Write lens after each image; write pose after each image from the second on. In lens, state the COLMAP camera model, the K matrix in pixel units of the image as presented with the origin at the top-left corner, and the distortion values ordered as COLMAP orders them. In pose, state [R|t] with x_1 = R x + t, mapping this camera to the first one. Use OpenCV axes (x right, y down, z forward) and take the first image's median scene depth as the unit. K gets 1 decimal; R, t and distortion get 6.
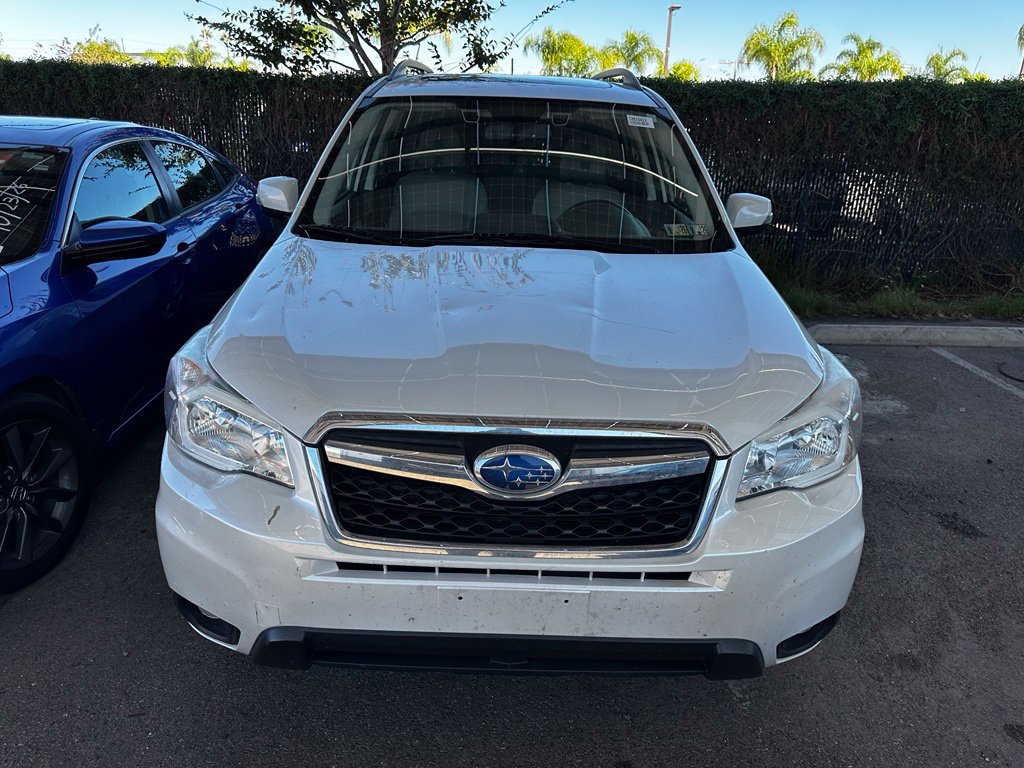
lens RADIAL K [[727.6, 0, 511.8], [0, 727.6, 386.6], [0, 0, 1]] dist [0.016895, -0.028251]
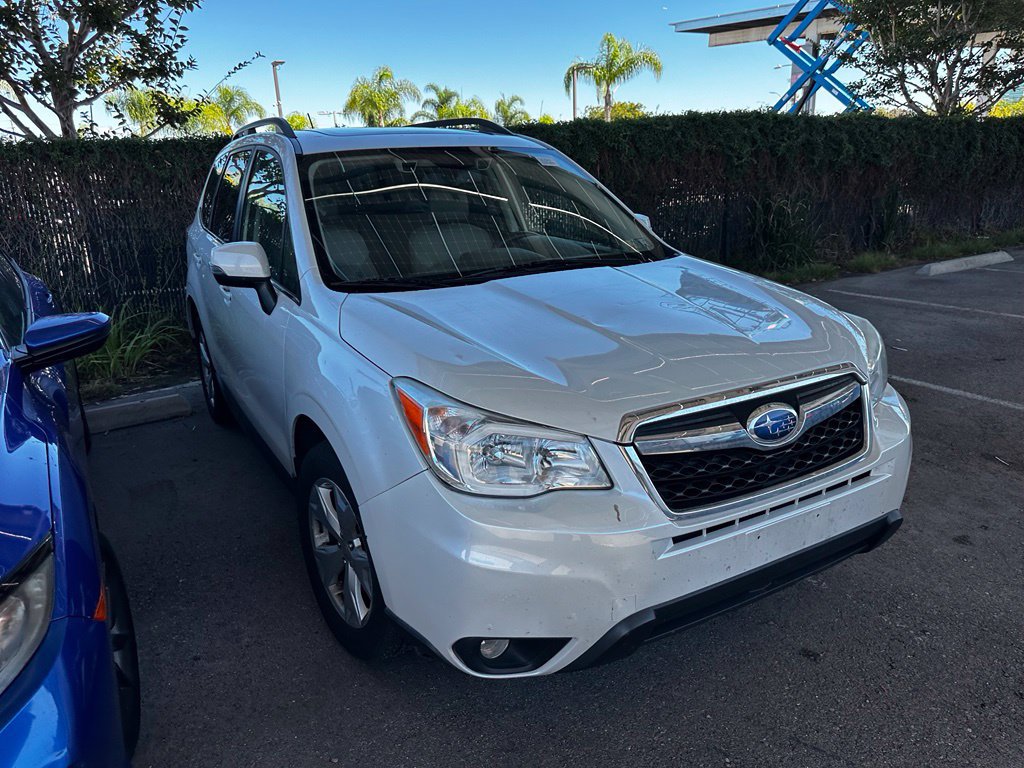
lens RADIAL K [[727.6, 0, 508.4], [0, 727.6, 389.4], [0, 0, 1]] dist [0.016895, -0.028251]
pose [[0.870361, -0.202312, 0.448935, -0.441787], [0.227799, 0.973704, -0.002840, -0.020210], [-0.436555, 0.104739, 0.893560, 0.030295]]
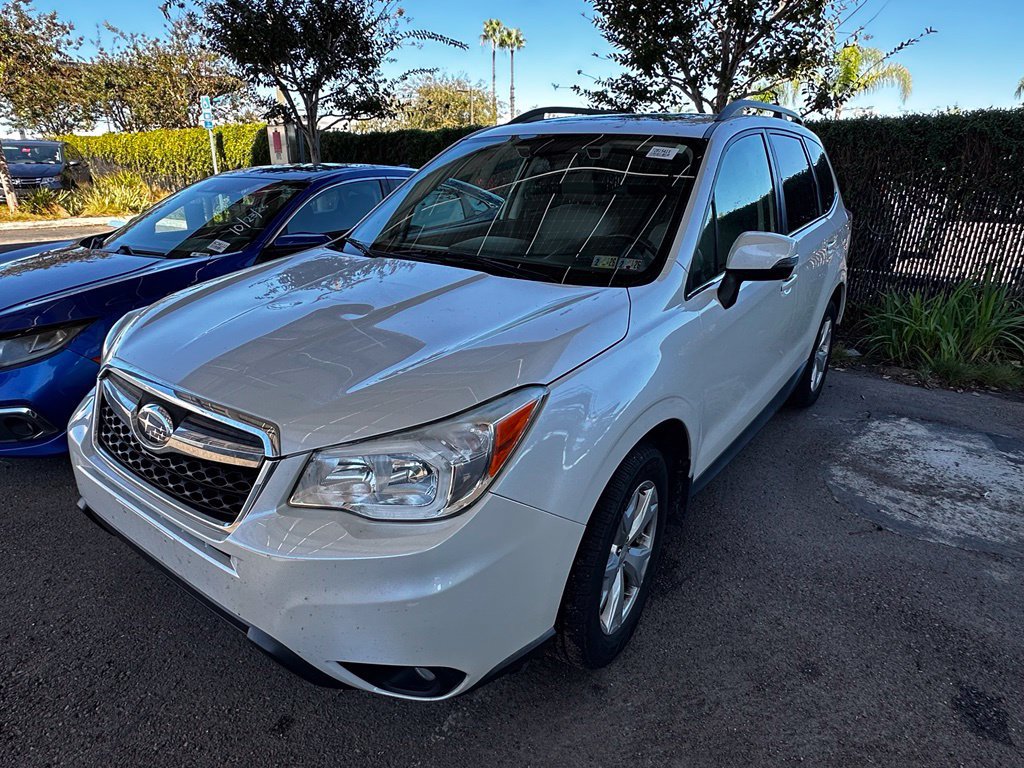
lens RADIAL K [[629.3, 0, 506.5], [0, 629.3, 393.4], [0, 0, 1]] dist [-0.009410, 0.002978]
pose [[0.805624, 0.184302, -0.563030, 0.507403], [-0.189707, 0.980590, 0.049539, -0.050115], [0.561232, 0.066901, 0.824950, 0.208025]]
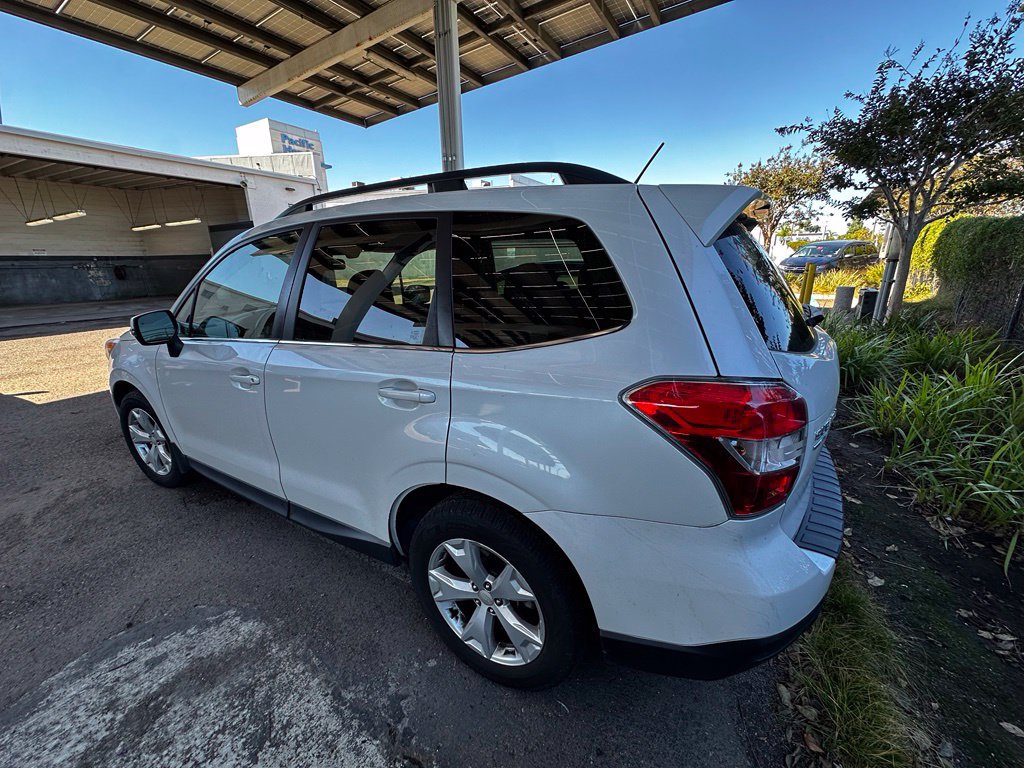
lens RADIAL K [[424.9, 0, 511.6], [0, 424.9, 386.7], [0, 0, 1]] dist [-0.001929, -0.000326]
pose [[-0.521987, 0.225672, -0.822558, 0.596308], [-0.293905, 0.857719, 0.421827, -0.577800], [0.800718, 0.461943, -0.381392, 1.684693]]
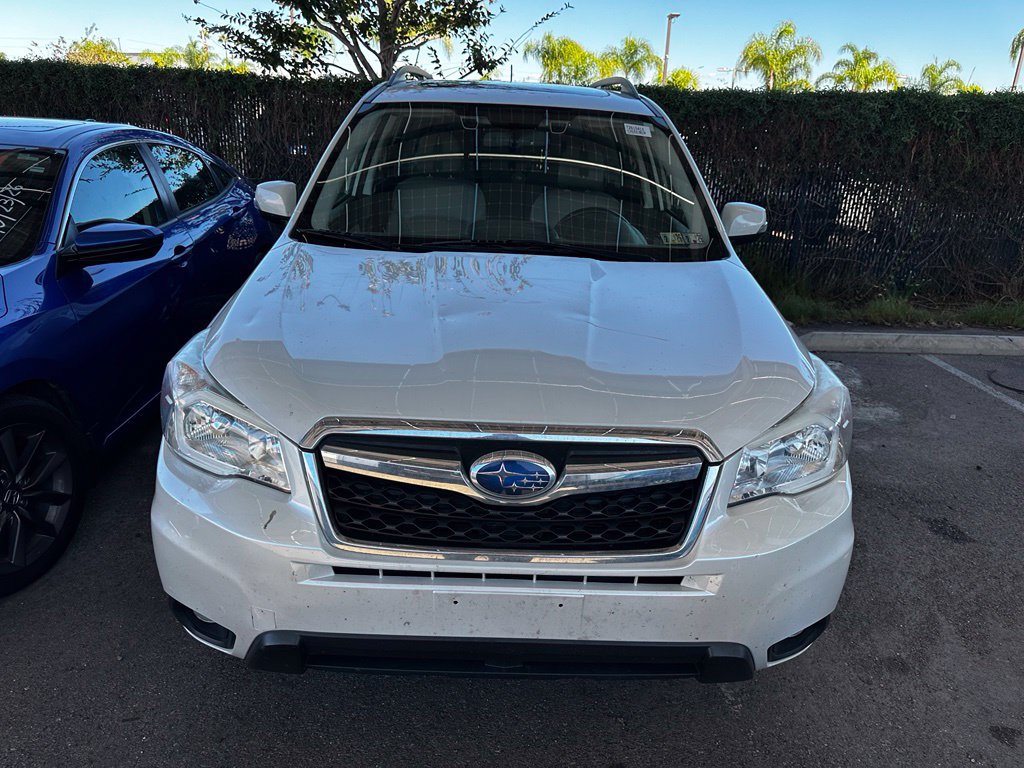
lens RADIAL K [[727.6, 0, 523.8], [0, 727.6, 389.2], [0, 0, 1]] dist [0.016895, -0.028251]
pose [[0.999809, 0.005169, 0.018849, 0.001455], [-0.005115, 0.999983, -0.002876, -0.001126], [-0.018864, 0.002779, 0.999818, -0.005396]]
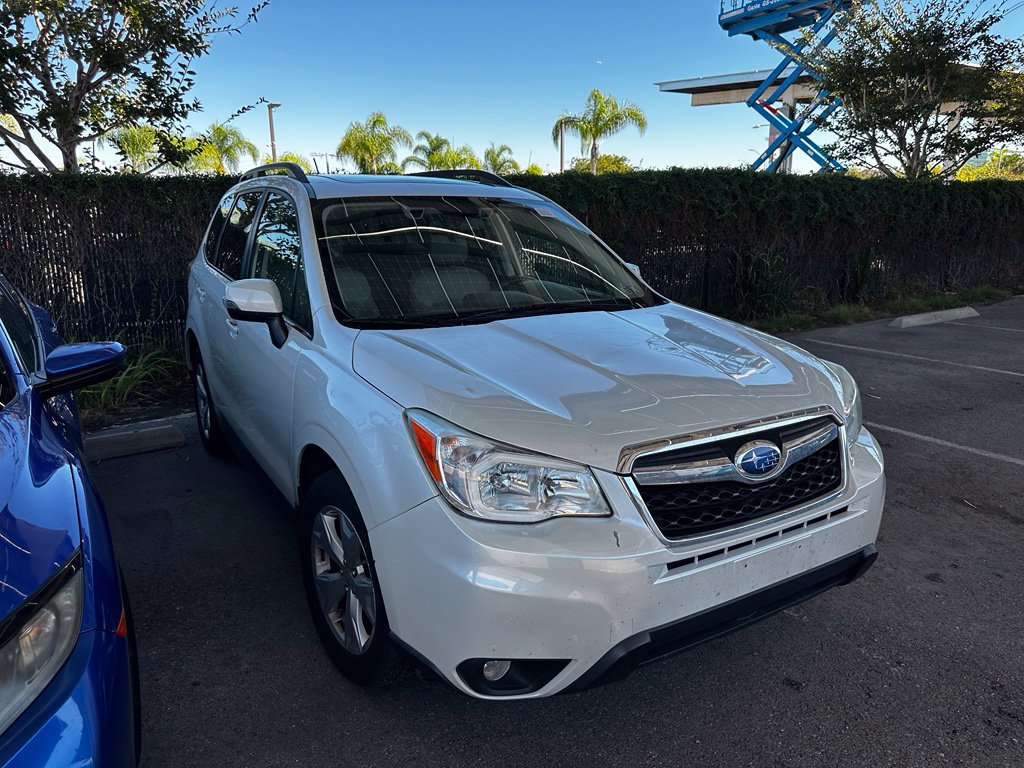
lens RADIAL K [[727.6, 0, 519.1], [0, 727.6, 376.3], [0, 0, 1]] dist [0.016895, -0.028251]
pose [[0.855981, -0.147655, 0.495473, -0.480996], [0.207443, 0.975912, -0.067551, -0.017461], [-0.473564, 0.160605, 0.865993, 0.001593]]
